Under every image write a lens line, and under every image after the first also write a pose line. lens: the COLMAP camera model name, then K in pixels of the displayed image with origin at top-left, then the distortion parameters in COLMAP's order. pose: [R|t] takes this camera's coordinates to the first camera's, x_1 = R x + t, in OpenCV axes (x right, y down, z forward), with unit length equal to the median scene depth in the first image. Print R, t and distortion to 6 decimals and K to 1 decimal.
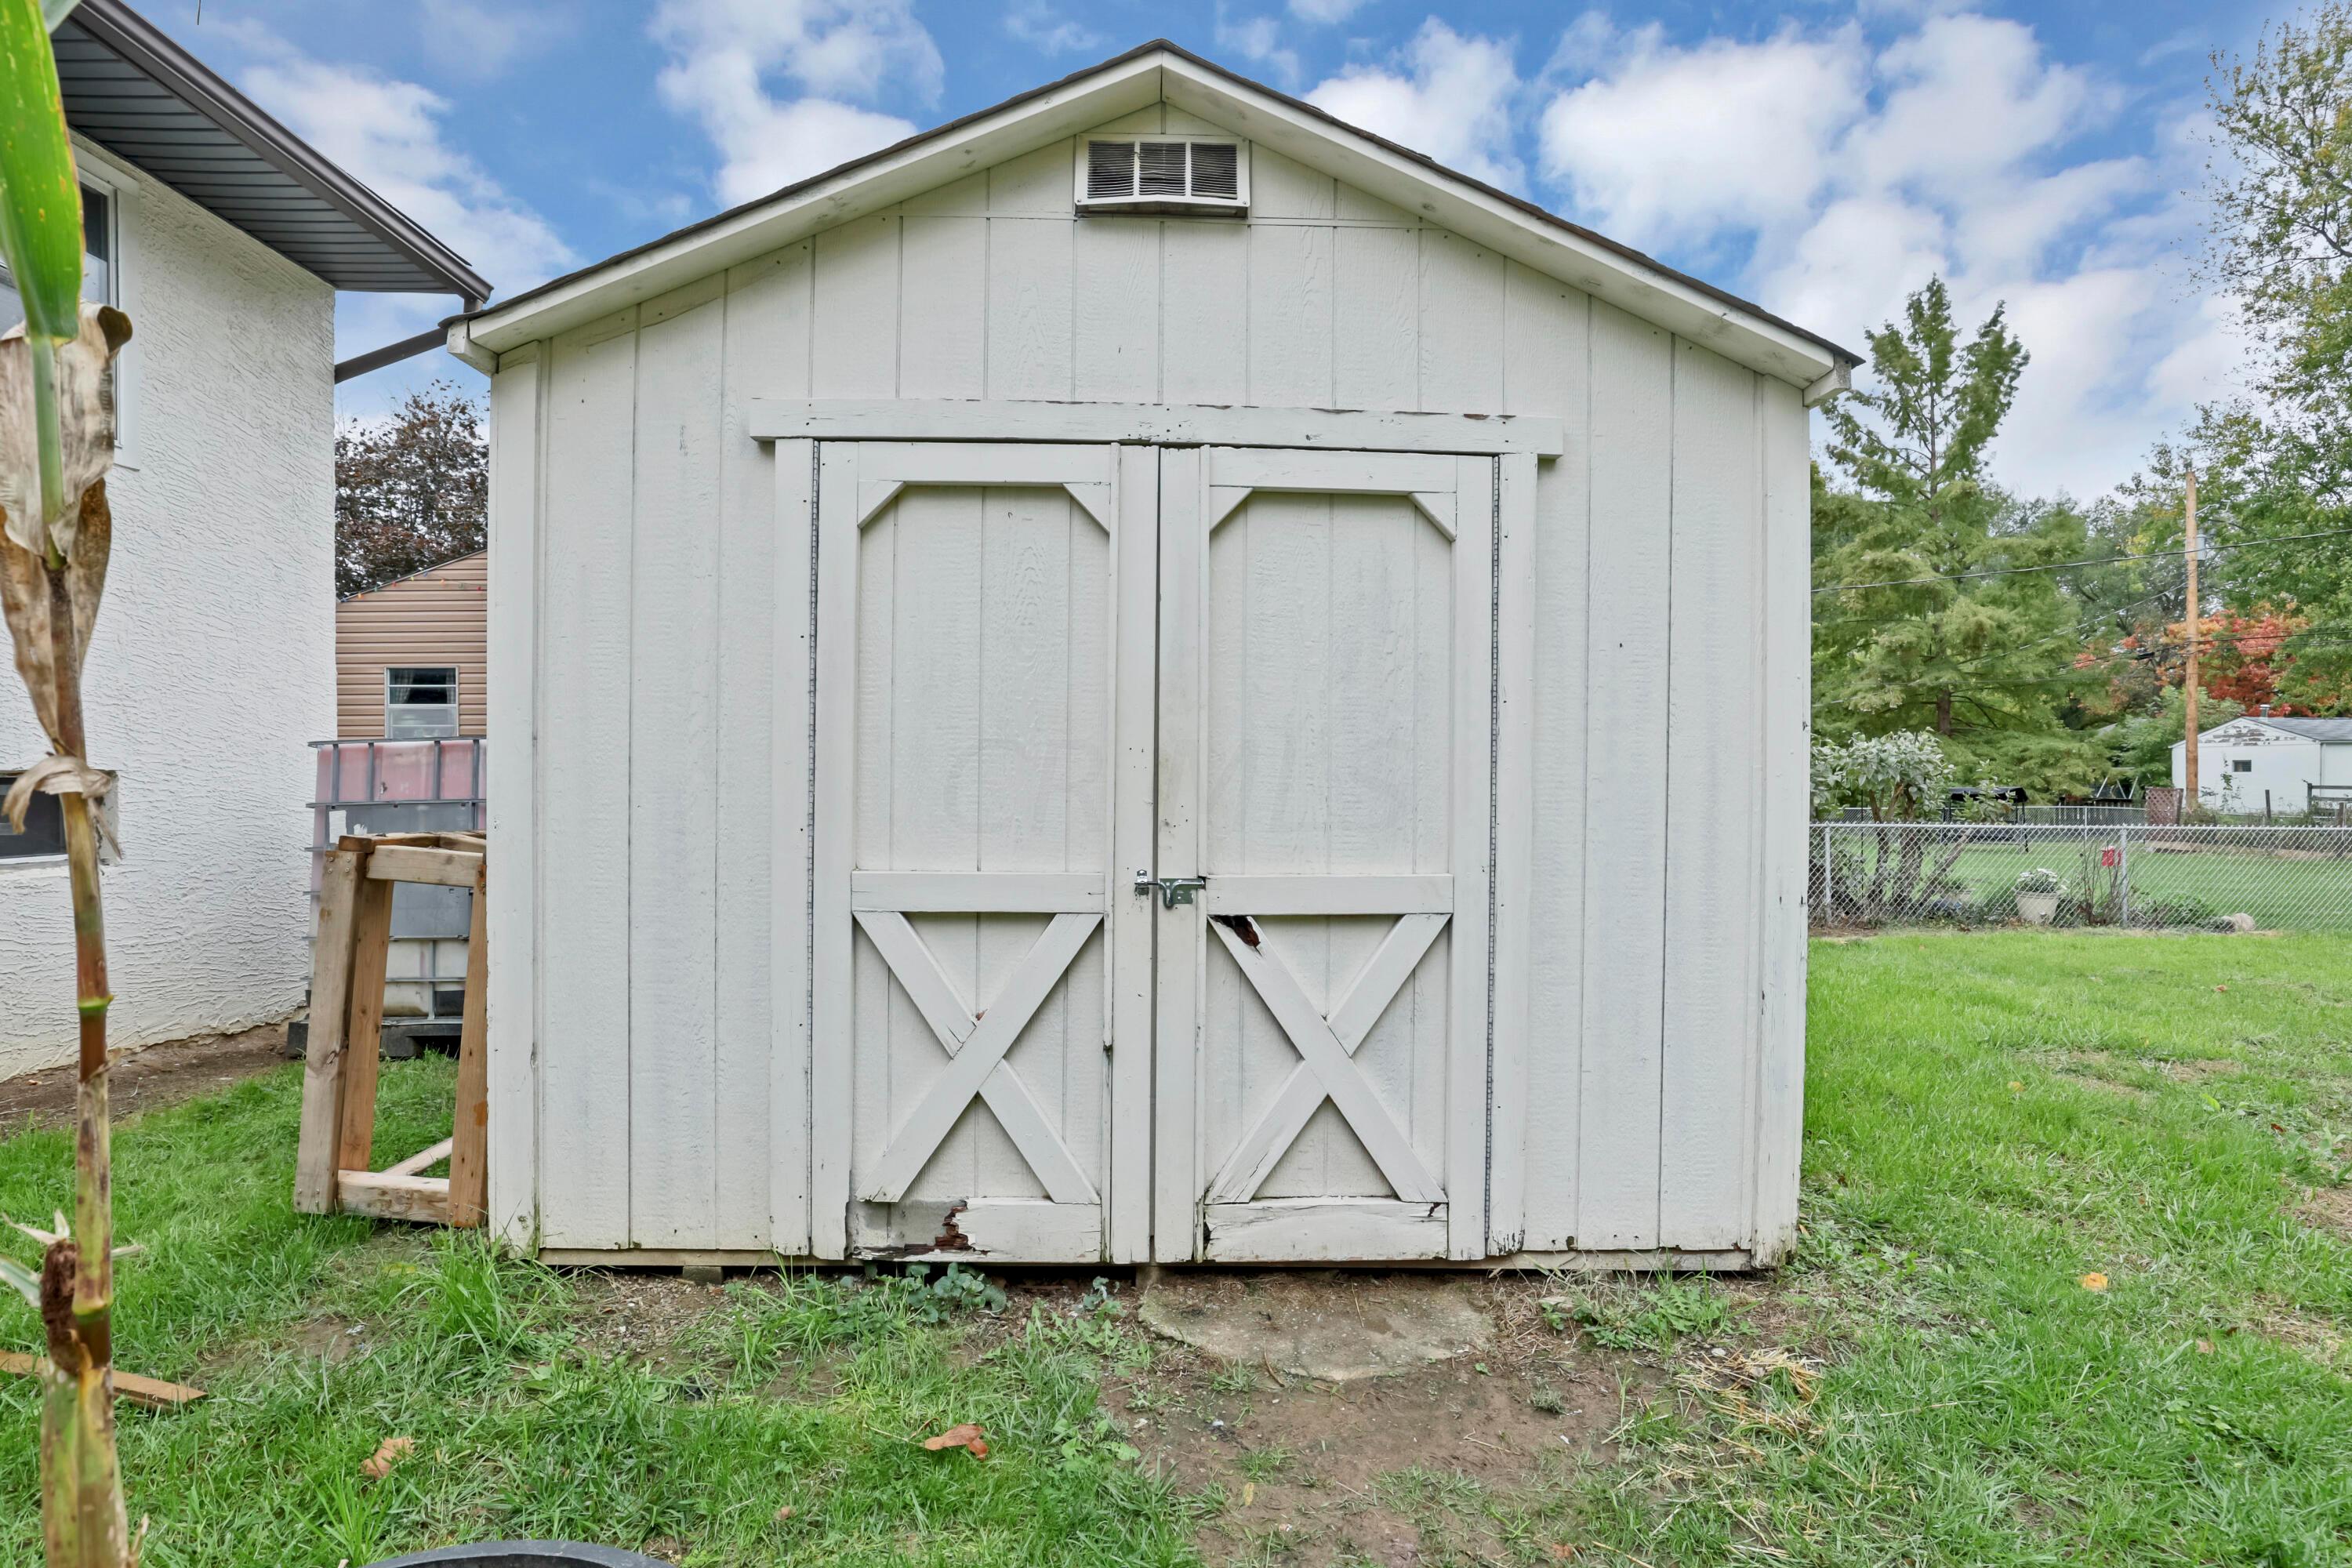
lens RADIAL K [[1105.0, 0, 1164.7], [0, 1105.0, 786.1], [0, 0, 1]] dist [-0.037872, 0.009150]
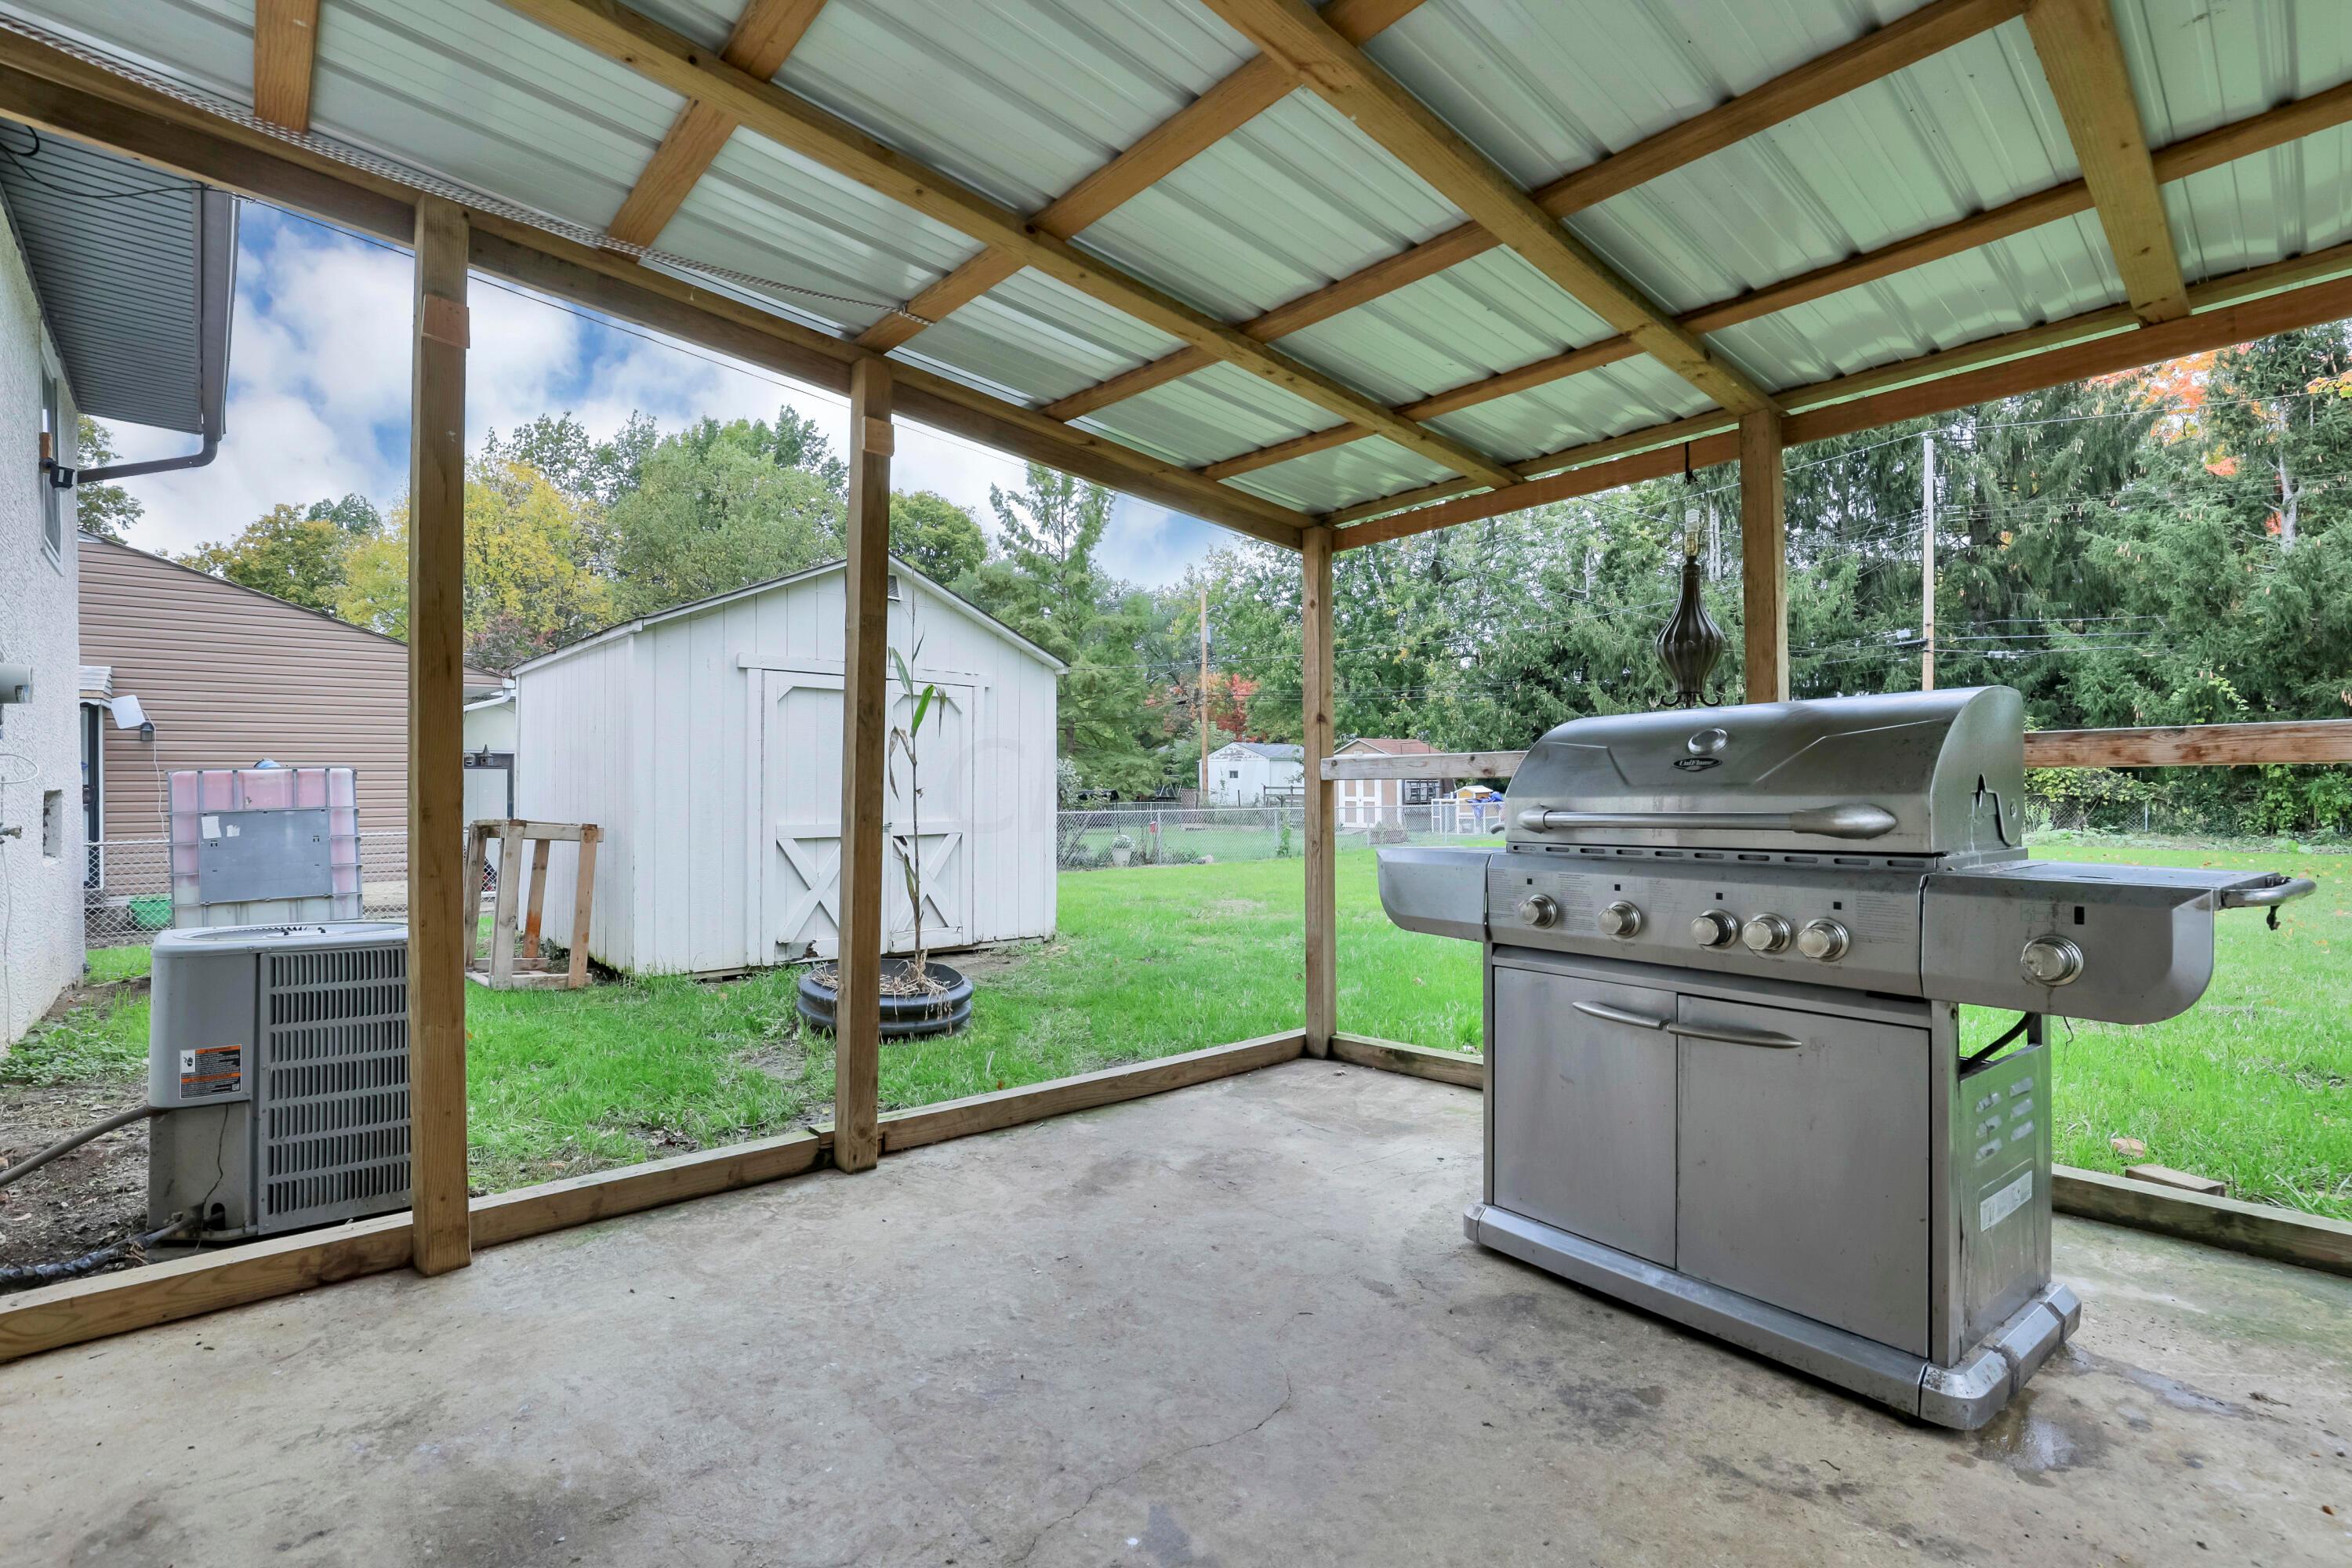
lens RADIAL K [[1105.0, 0, 1164.7], [0, 1105.0, 786.1], [0, 0, 1]] dist [-0.037872, 0.009150]
pose [[0.756915, -0.006274, 0.653484, -0.123269], [0.009762, 0.999951, -0.001706, -0.000618], [-0.653441, 0.007671, 0.756939, -0.159268]]
